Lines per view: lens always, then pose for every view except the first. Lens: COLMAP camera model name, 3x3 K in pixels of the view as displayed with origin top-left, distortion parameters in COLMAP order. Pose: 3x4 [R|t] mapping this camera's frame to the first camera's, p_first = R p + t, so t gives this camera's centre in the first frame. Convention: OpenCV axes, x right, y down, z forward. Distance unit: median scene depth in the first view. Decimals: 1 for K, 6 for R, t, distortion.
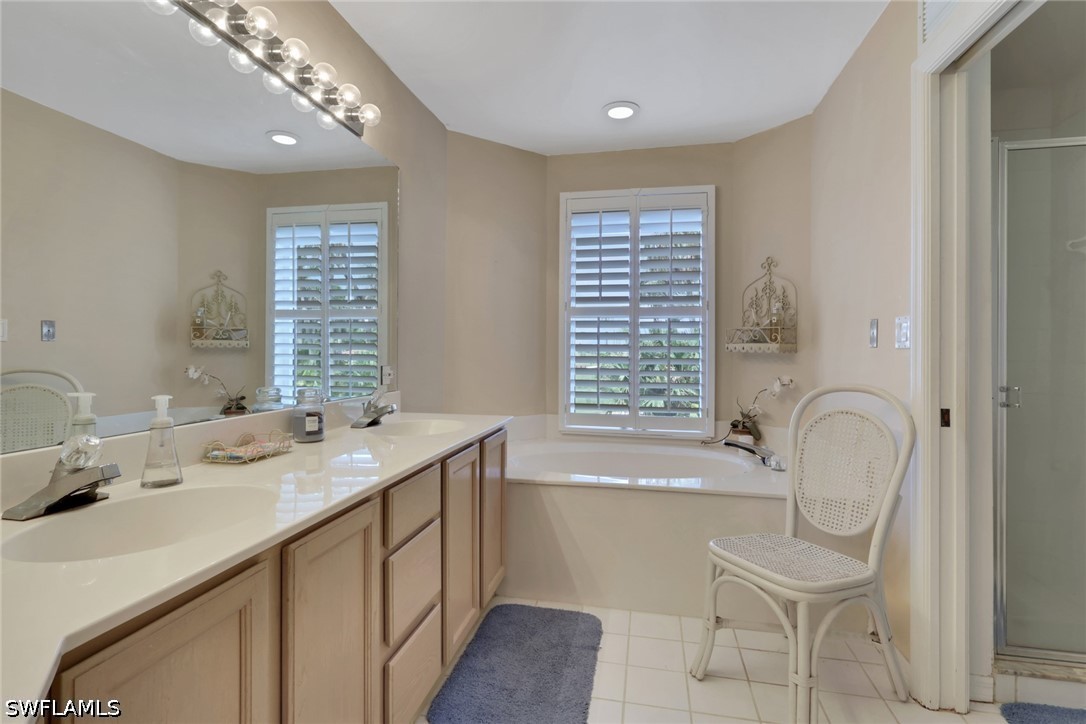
lens RADIAL K [[534.5, 0, 538.3], [0, 534.5, 350.9], [0, 0, 1]] dist [-0.001257, 0.001876]
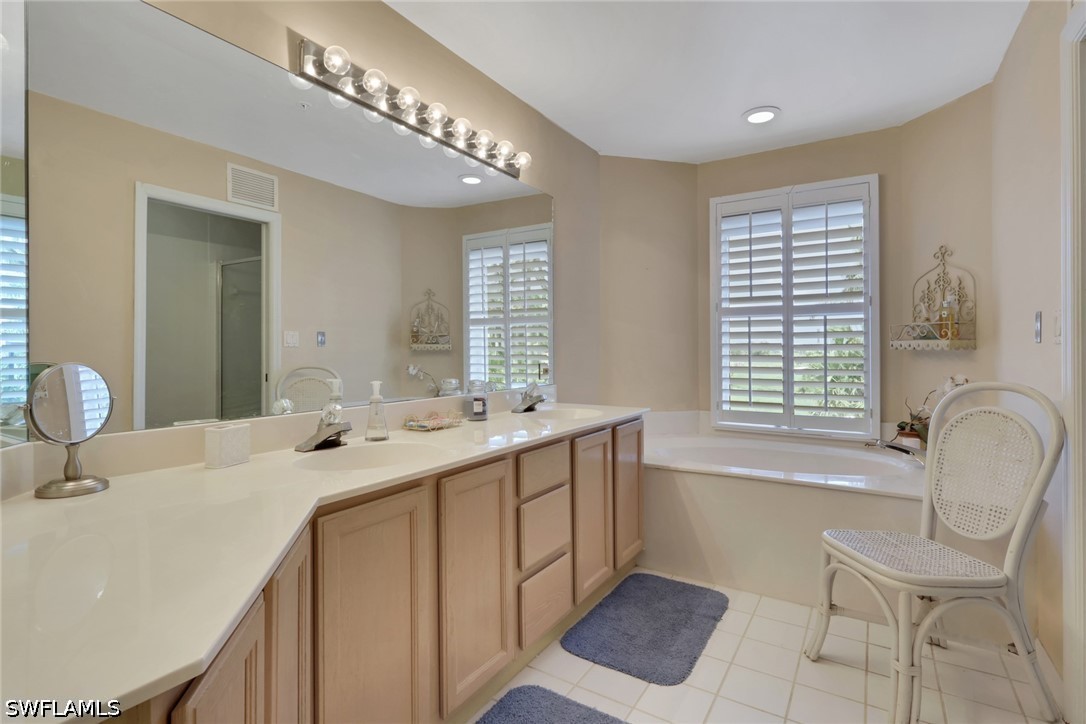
lens RADIAL K [[534.5, 0, 545.7], [0, 534.5, 358.7], [0, 0, 1]] dist [-0.001257, 0.001876]
pose [[0.938275, -0.003889, -0.345869, 0.154933], [0.008306, 0.999902, 0.011288, 0.003589], [0.345791, -0.013464, 0.938215, -0.145663]]
